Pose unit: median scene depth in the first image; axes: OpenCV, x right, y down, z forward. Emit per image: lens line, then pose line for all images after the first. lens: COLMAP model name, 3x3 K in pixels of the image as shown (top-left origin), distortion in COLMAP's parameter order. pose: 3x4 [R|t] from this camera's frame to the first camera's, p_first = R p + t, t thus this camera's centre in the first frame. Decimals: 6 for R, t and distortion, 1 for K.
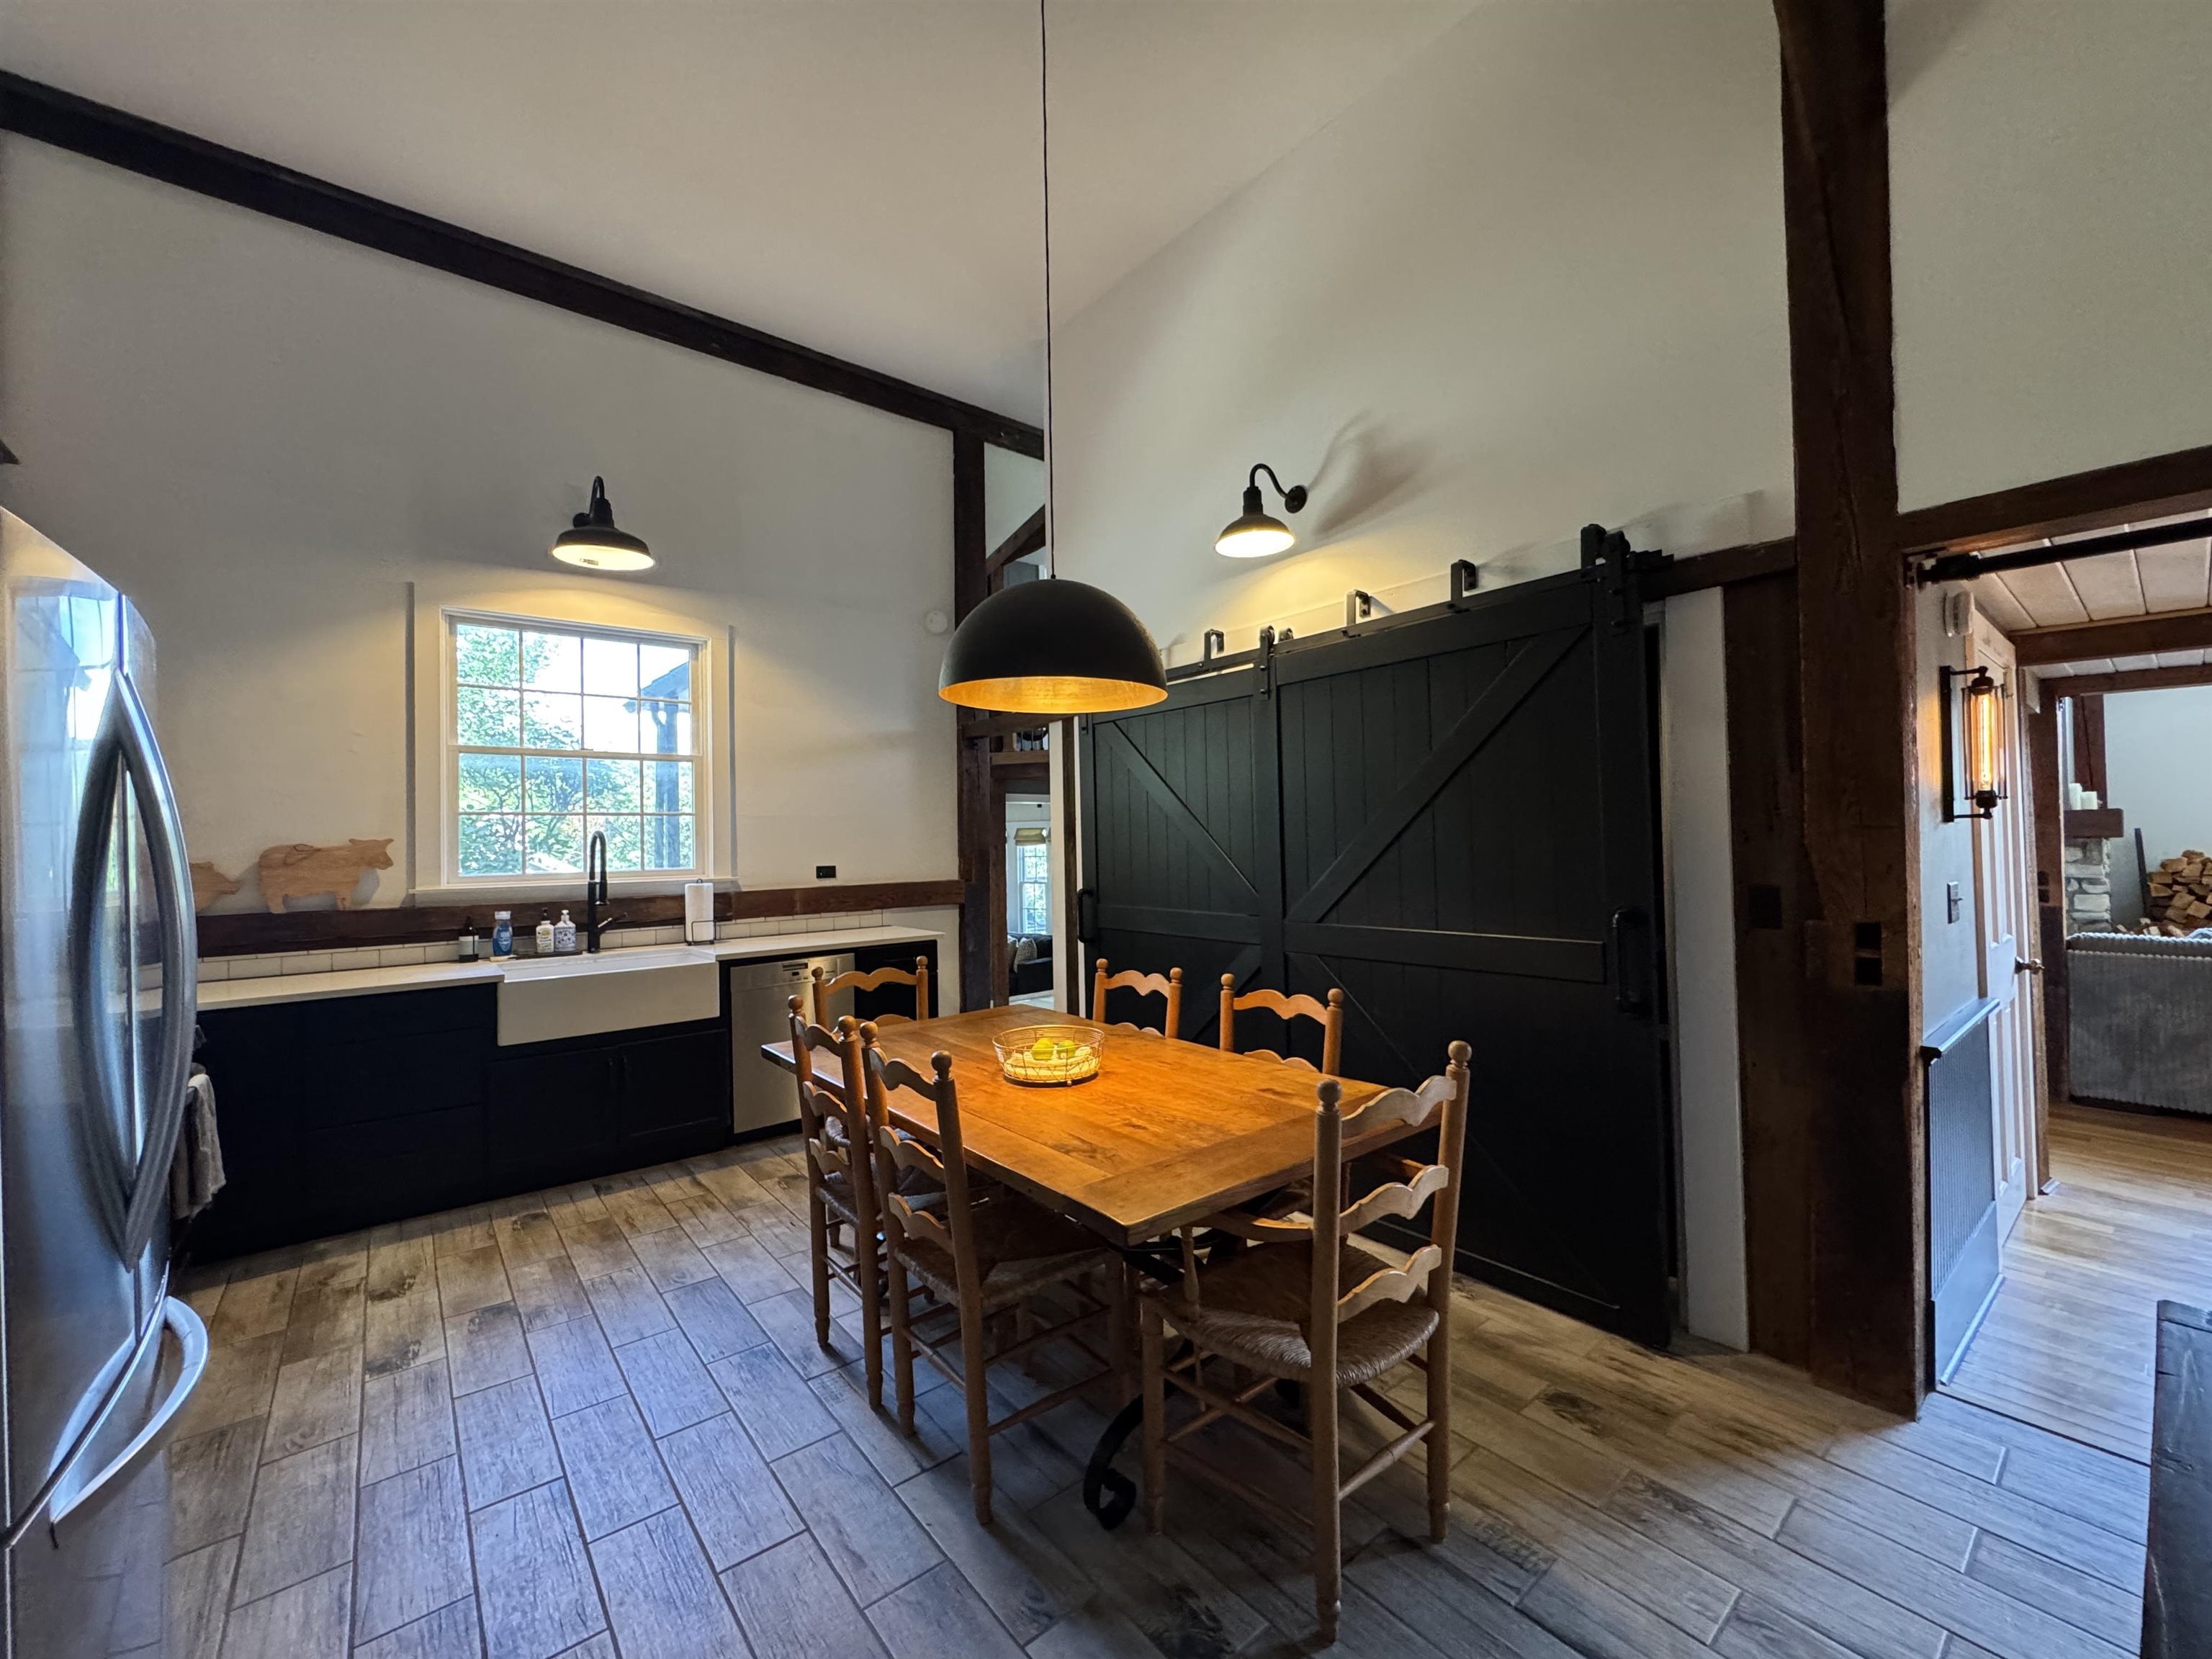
lens RADIAL K [[884.9, 0, 1098.1], [0, 884.9, 826.1], [0, 0, 1]] dist [-0.003563, 0.000577]
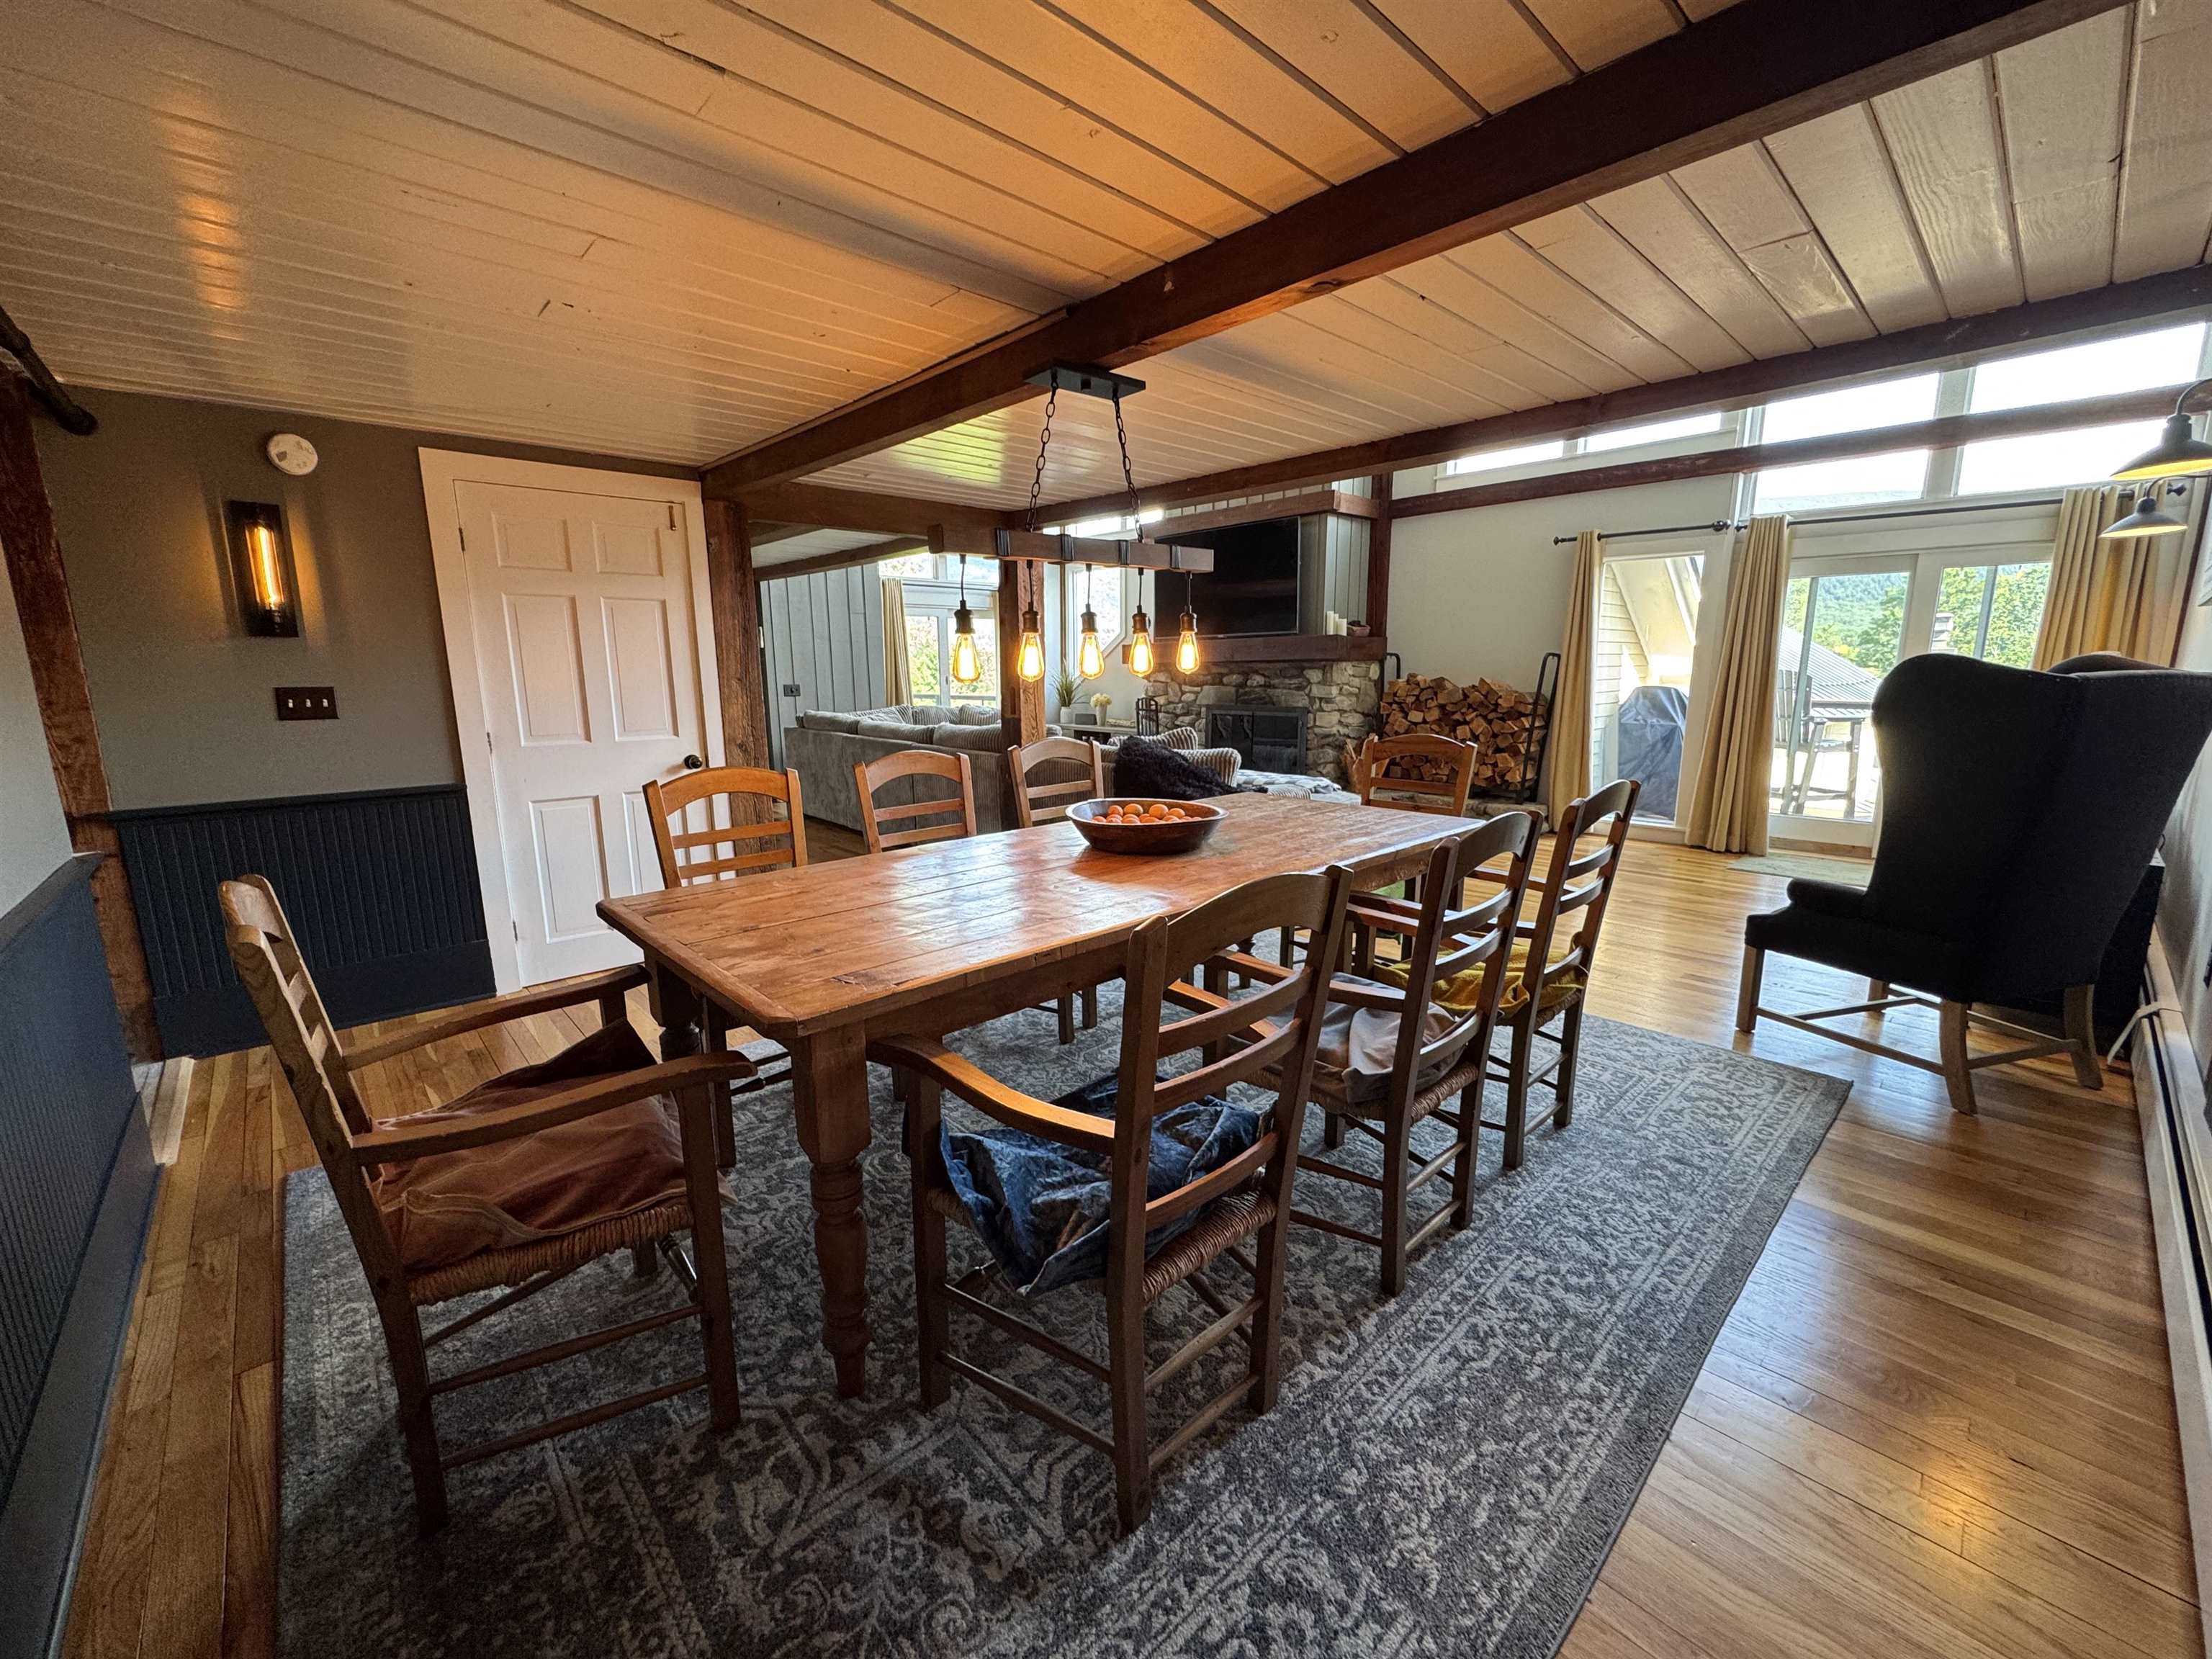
lens RADIAL K [[884.9, 0, 1106.7], [0, 884.9, 823.1], [0, 0, 1]] dist [-0.003563, 0.000577]
pose [[0.997189, -0.004629, 0.074789, 1.621894], [-0.009881, 0.981250, 0.192487, 0.004364], [-0.074278, -0.192685, 0.978445, -0.238561]]
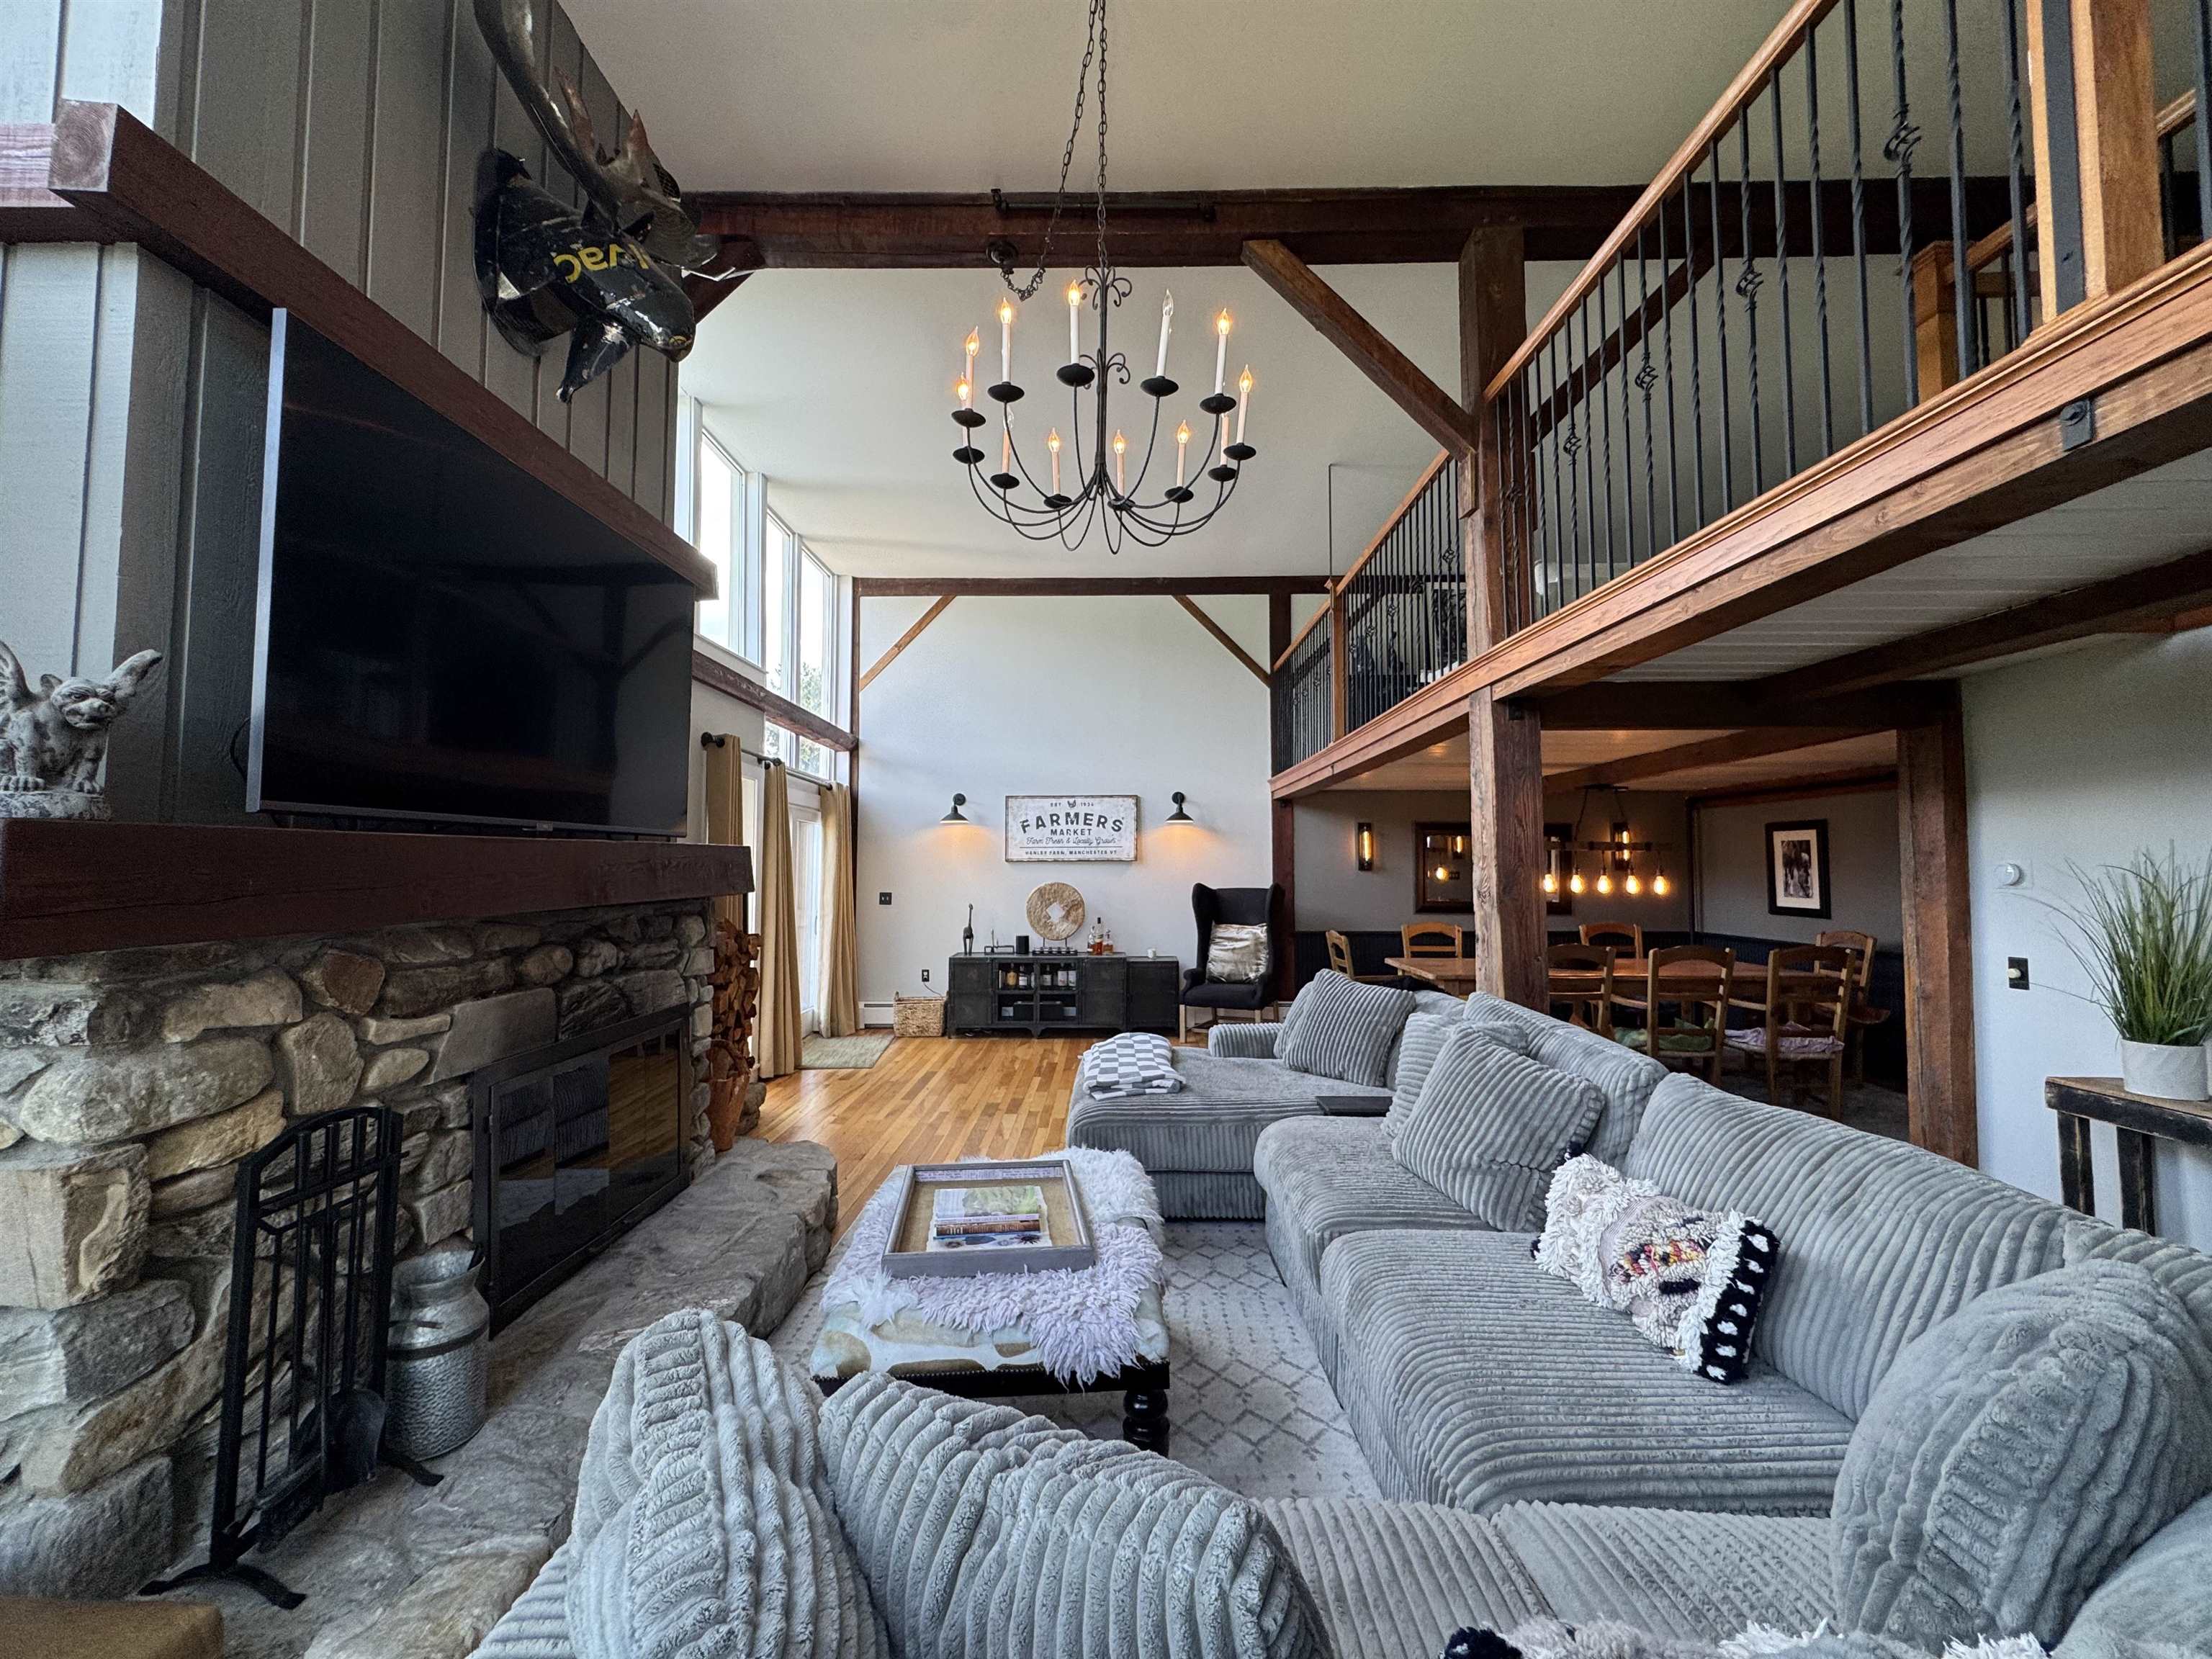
lens RADIAL K [[884.9, 0, 1103.0], [0, 884.9, 823.4], [0, 0, 1]] dist [-0.003563, 0.000577]
pose [[-0.768947, 0.050631, 0.637304, 1.266488], [0.002314, 0.997073, -0.076421, 0.020564], [-0.639308, -0.057288, -0.766814, 2.686123]]
